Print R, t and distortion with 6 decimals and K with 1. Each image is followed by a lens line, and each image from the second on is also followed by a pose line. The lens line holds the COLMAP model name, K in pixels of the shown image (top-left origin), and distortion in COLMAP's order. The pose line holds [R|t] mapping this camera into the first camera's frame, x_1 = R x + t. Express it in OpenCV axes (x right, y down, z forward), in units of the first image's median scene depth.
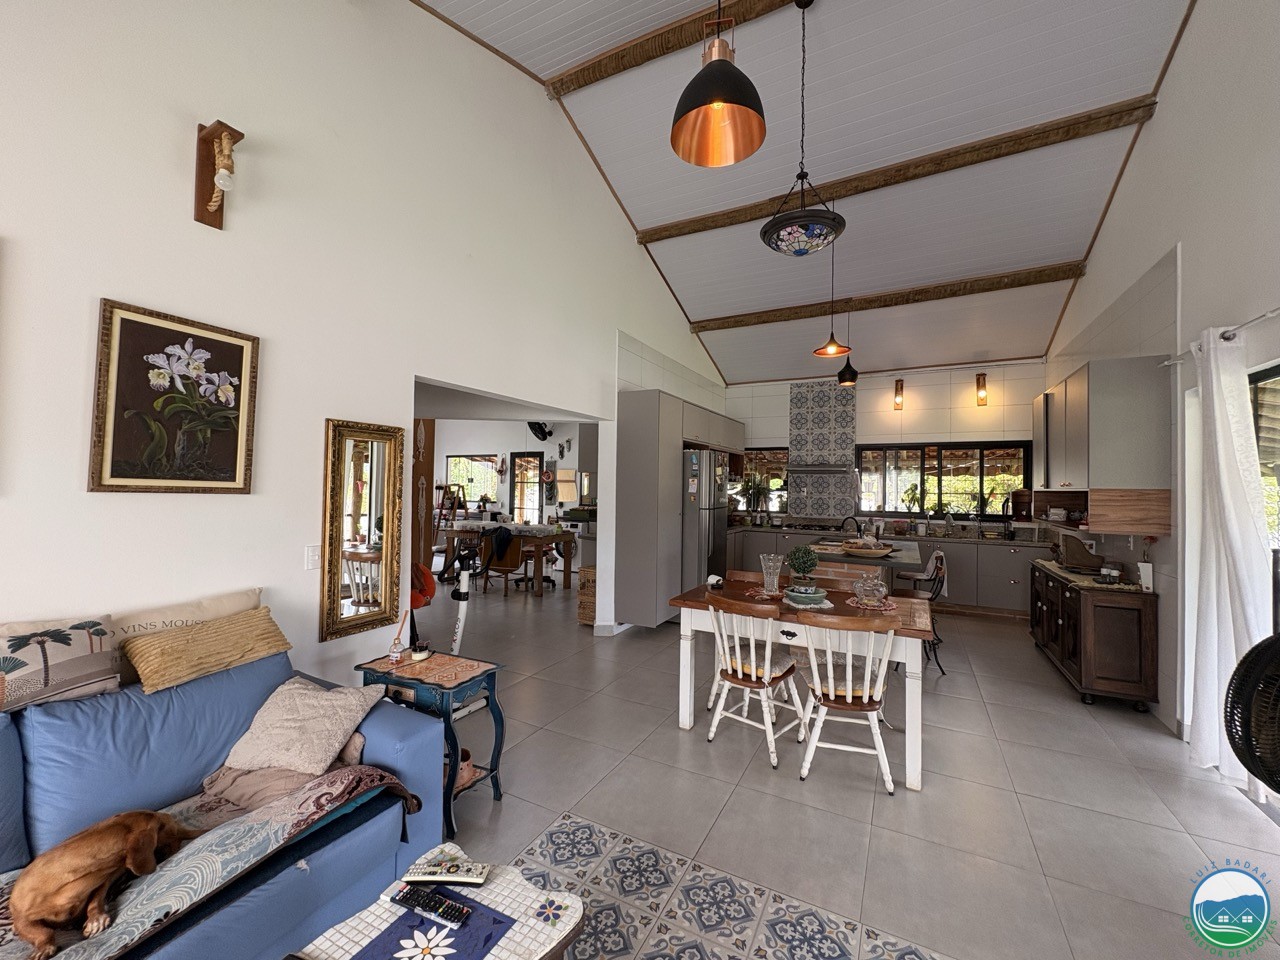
lens RADIAL K [[512.5, 0, 639.9], [0, 512.5, 476.8], [0, 0, 1]] dist [0.000323, 0.000297]
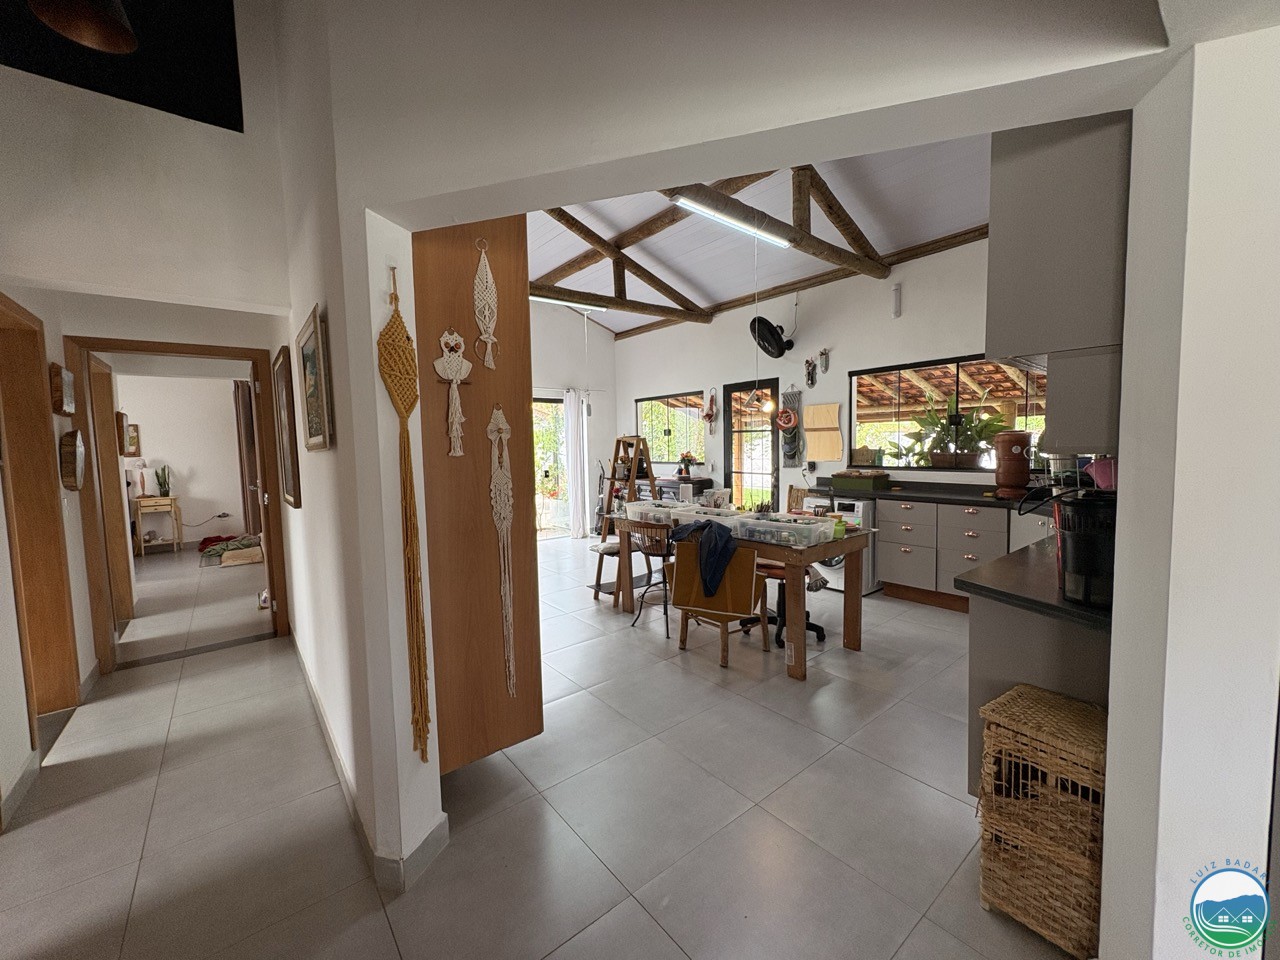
lens RADIAL K [[512.5, 0, 638.0], [0, 512.5, 479.3], [0, 0, 1]] dist [0.000323, 0.000297]
pose [[0.916602, -0.007881, -0.399723, -0.115624], [0.043900, 0.995744, 0.081034, 0.014773], [0.397384, -0.091824, 0.913047, 0.441095]]
